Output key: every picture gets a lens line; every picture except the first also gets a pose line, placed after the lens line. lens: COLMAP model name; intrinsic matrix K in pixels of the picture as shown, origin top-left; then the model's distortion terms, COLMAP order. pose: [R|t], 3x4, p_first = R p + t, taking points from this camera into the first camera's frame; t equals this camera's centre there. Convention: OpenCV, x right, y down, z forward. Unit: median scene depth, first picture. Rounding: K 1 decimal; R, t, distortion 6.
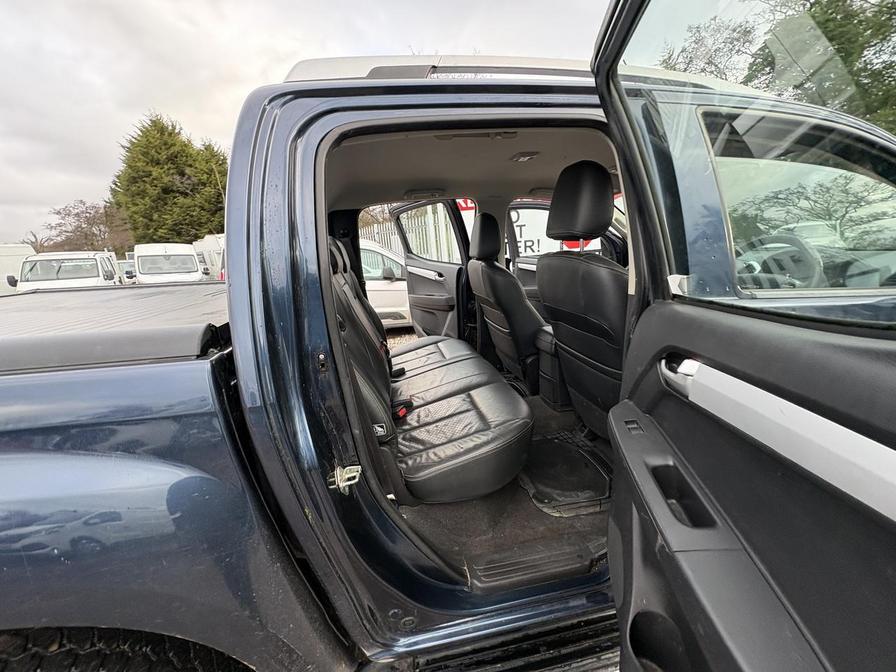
lens RADIAL K [[355.7, 0, 447.0], [0, 355.7, 335.9], [0, 0, 1]] dist [0.000689, -0.000044]
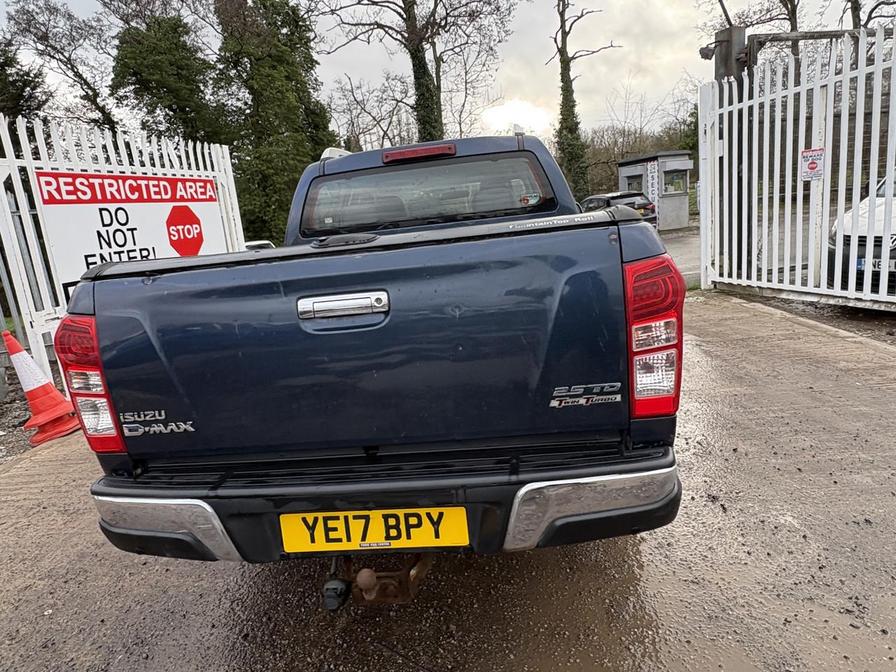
lens RADIAL K [[553.8, 0, 446.4], [0, 553.8, 332.0], [0, 0, 1]] dist [0.001955, -0.000730]
pose [[0.304084, -0.152061, 0.940431, -0.692570], [0.317160, 0.947023, 0.050574, 0.039343], [-0.898300, 0.282888, 0.336202, 0.088269]]
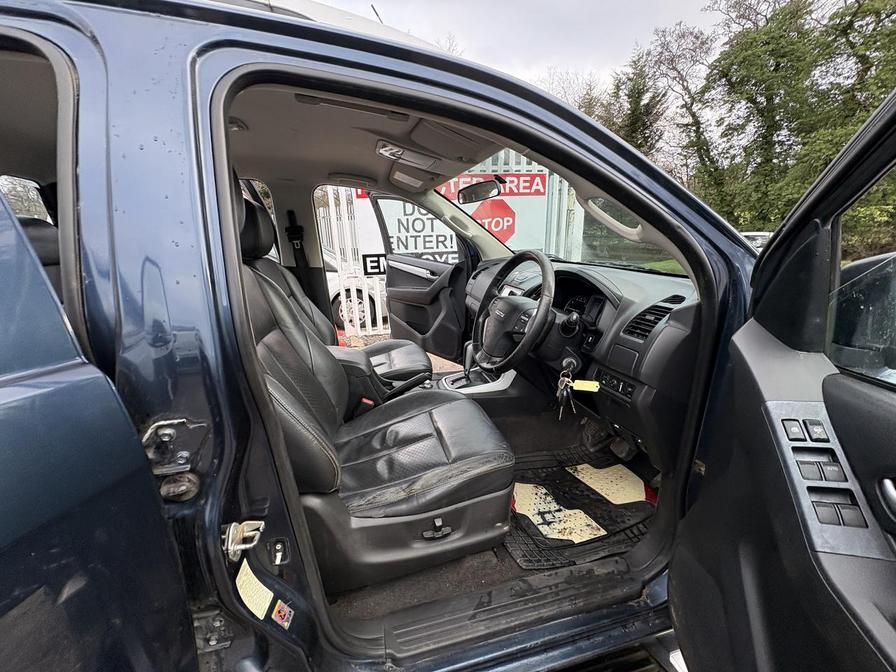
lens RADIAL K [[355.7, 0, 447.0], [0, 355.7, 335.9], [0, 0, 1]] dist [0.000689, -0.000044]
pose [[0.996509, 0.040607, 0.072946, 0.187389], [-0.042611, 0.998750, 0.026135, -0.028769], [-0.071793, -0.029152, 0.996993, 0.057173]]
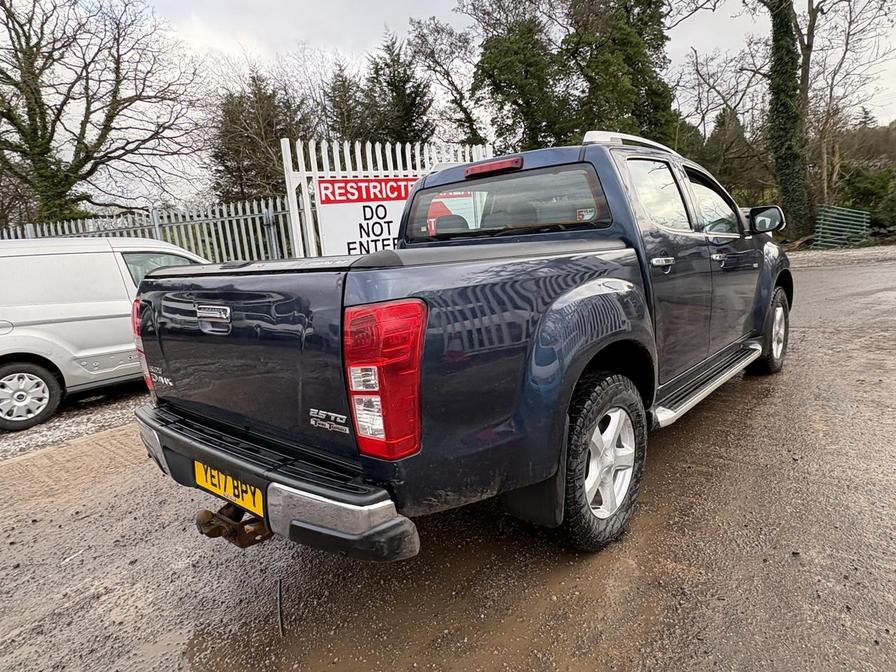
lens RADIAL K [[550.3, 0, 448.3], [0, 550.3, 333.1], [0, 0, 1]] dist [0.001870, 0.000984]
pose [[0.797539, -0.101719, 0.594630, -0.531114], [0.175866, 0.982071, -0.067882, 0.092647], [-0.577064, 0.158714, 0.801129, -0.175624]]
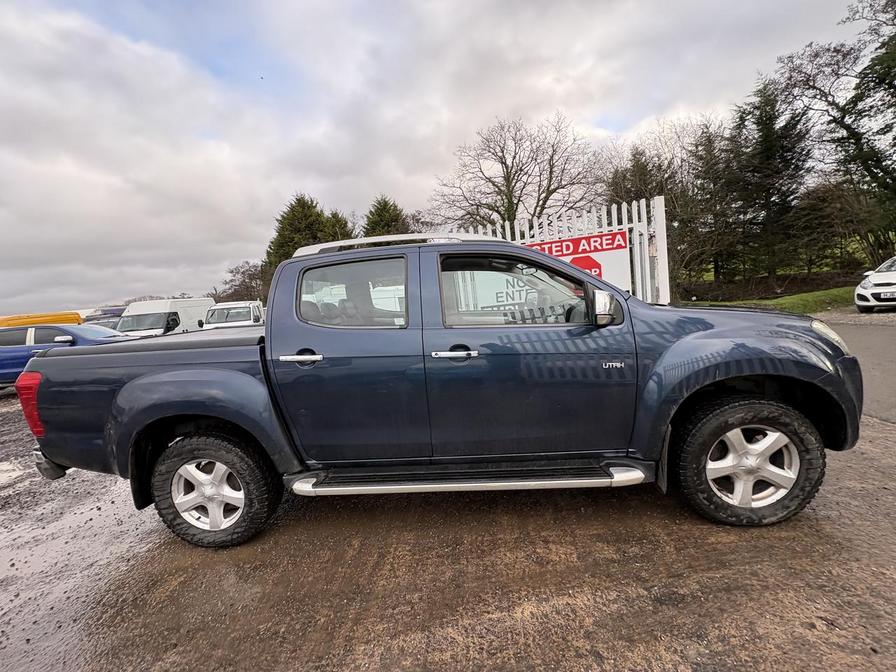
lens RADIAL K [[355.7, 0, 447.0], [0, 355.7, 335.9], [0, 0, 1]] dist [0.000689, -0.000044]
pose [[0.964096, 0.004302, -0.265519, 0.248116], [-0.034368, 0.993481, -0.108694, 0.036784], [0.263321, 0.113917, 0.957959, -0.224437]]
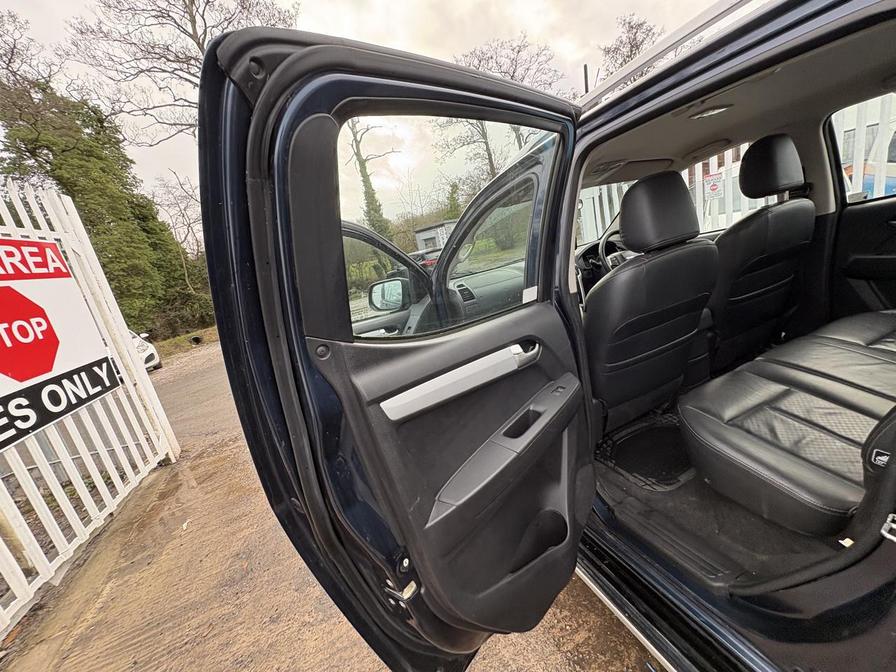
lens RADIAL K [[355.7, 0, 447.0], [0, 355.7, 335.9], [0, 0, 1]] dist [0.000689, -0.000044]
pose [[-0.171369, -0.127950, 0.976863, -0.171564], [0.454681, 0.869351, 0.193632, -0.141983], [-0.874012, 0.477344, -0.090803, 0.559107]]
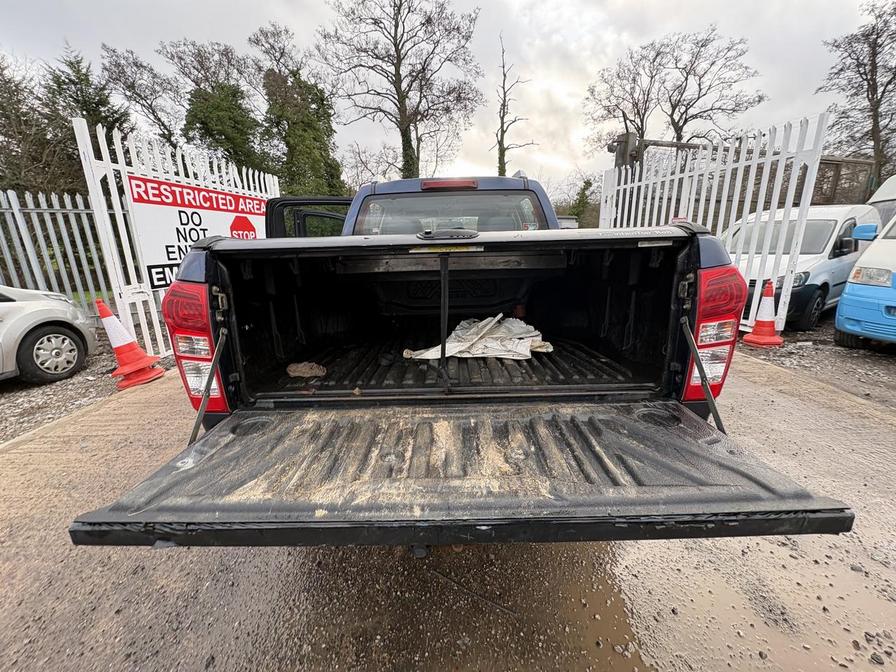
lens RADIAL K [[355.7, 0, 447.0], [0, 355.7, 335.9], [0, 0, 1]] dist [0.000689, -0.000044]
pose [[0.206699, -0.171259, 0.963299, -0.635449], [0.250242, 0.961068, 0.117167, 0.023883], [-0.945862, 0.216840, 0.241508, 0.190559]]
